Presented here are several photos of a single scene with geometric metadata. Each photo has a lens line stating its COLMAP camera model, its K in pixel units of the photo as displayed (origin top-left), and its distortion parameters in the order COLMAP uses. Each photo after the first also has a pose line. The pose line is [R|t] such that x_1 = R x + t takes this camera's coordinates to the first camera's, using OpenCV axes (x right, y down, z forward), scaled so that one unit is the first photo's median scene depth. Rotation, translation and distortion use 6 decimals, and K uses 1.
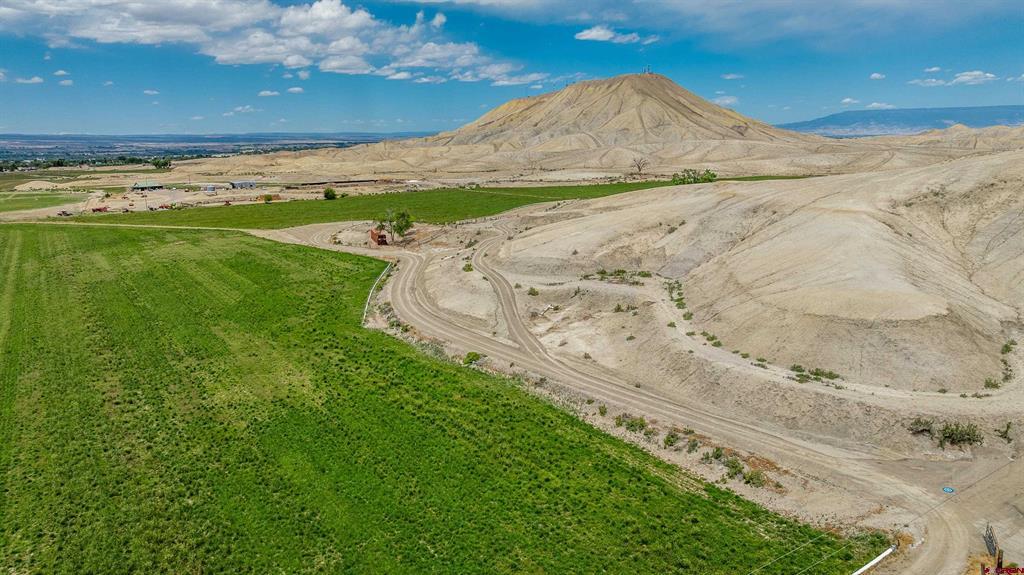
lens RADIAL K [[731.6, 0, 508.7], [0, 731.6, 284.9], [0, 0, 1]] dist [-0.041067, 0.038992]
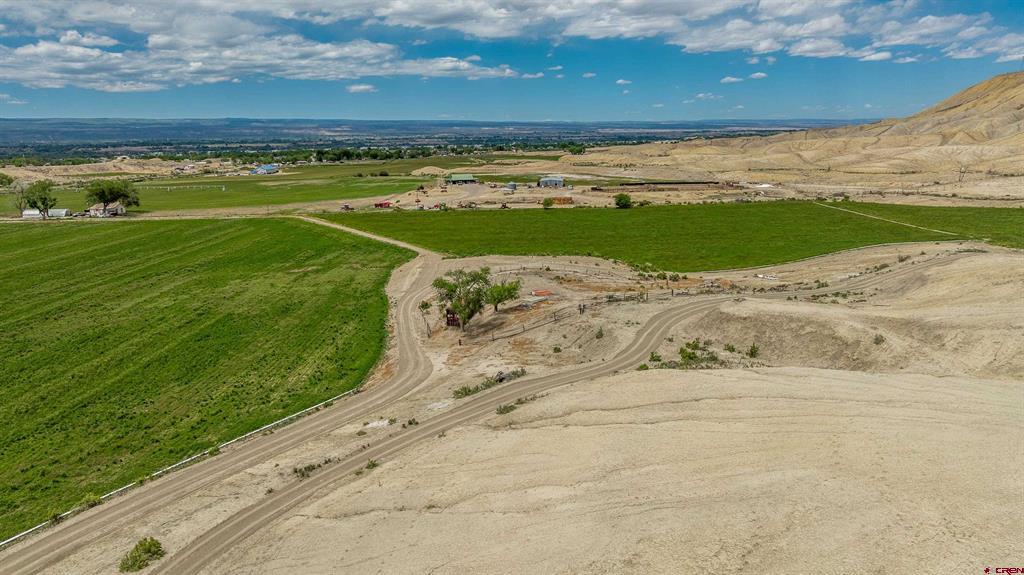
lens RADIAL K [[729.5, 0, 508.8], [0, 729.5, 288.3], [0, 0, 1]] dist [-0.033096, 0.025607]
pose [[0.827623, 0.119246, -0.548472, 0.025717], [-0.107172, 0.992766, 0.054124, -0.018046], [0.550958, 0.013987, 0.834416, 0.085591]]
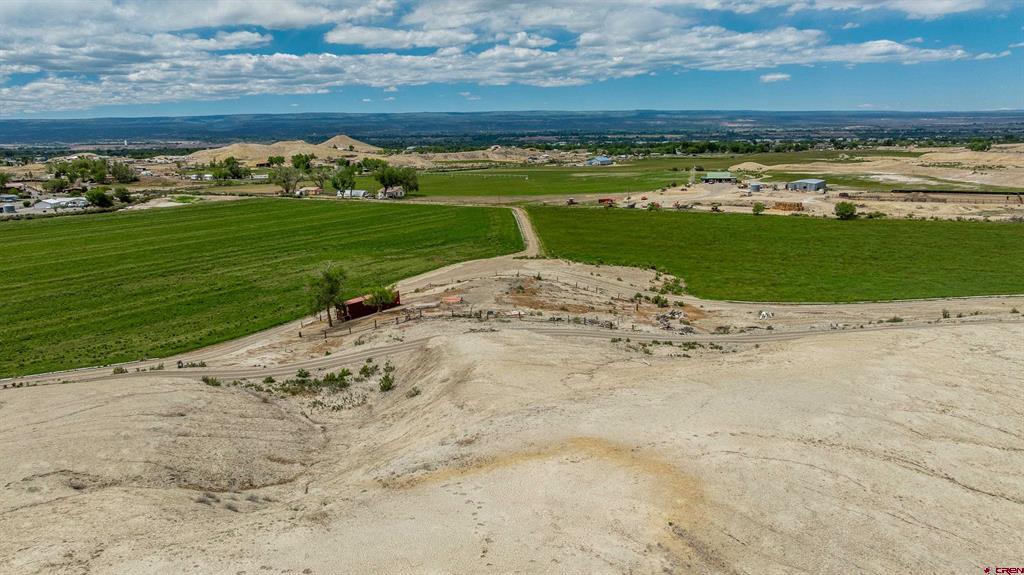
lens RADIAL K [[731.6, 0, 508.7], [0, 731.6, 284.9], [0, 0, 1]] dist [-0.041067, 0.038992]
pose [[0.421452, 0.195684, -0.885486, 0.062497], [-0.168457, 0.976340, 0.135584, -0.028532], [0.891067, 0.092025, 0.444445, 0.132196]]
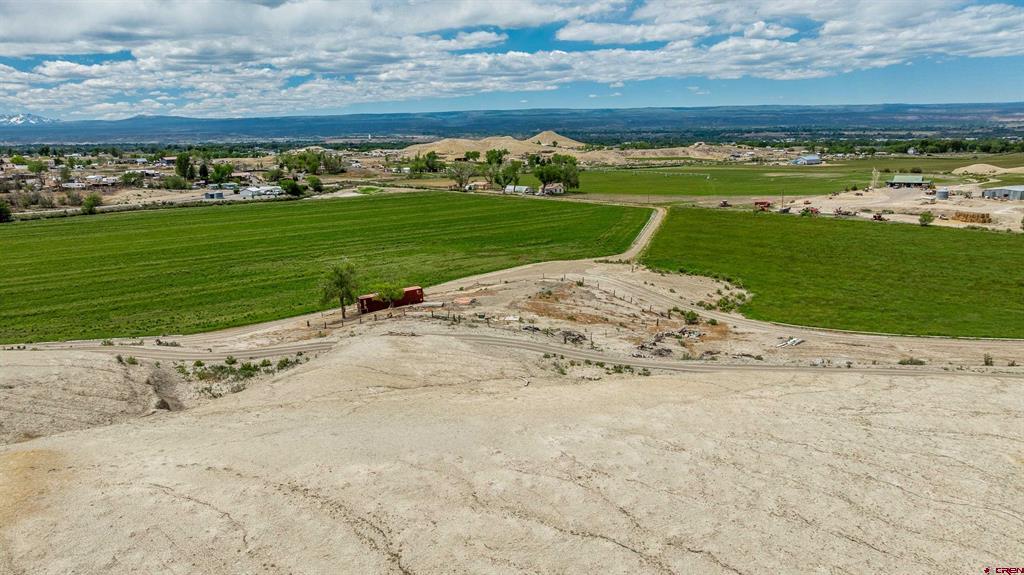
lens RADIAL K [[731.4, 0, 508.8], [0, 731.4, 288.4], [0, 0, 1]] dist [-0.053049, 0.070139]
pose [[0.134087, 0.223222, -0.965501, 0.067583], [-0.180150, 0.963556, 0.197753, -0.033761], [0.974457, 0.147419, 0.169413, 0.156967]]
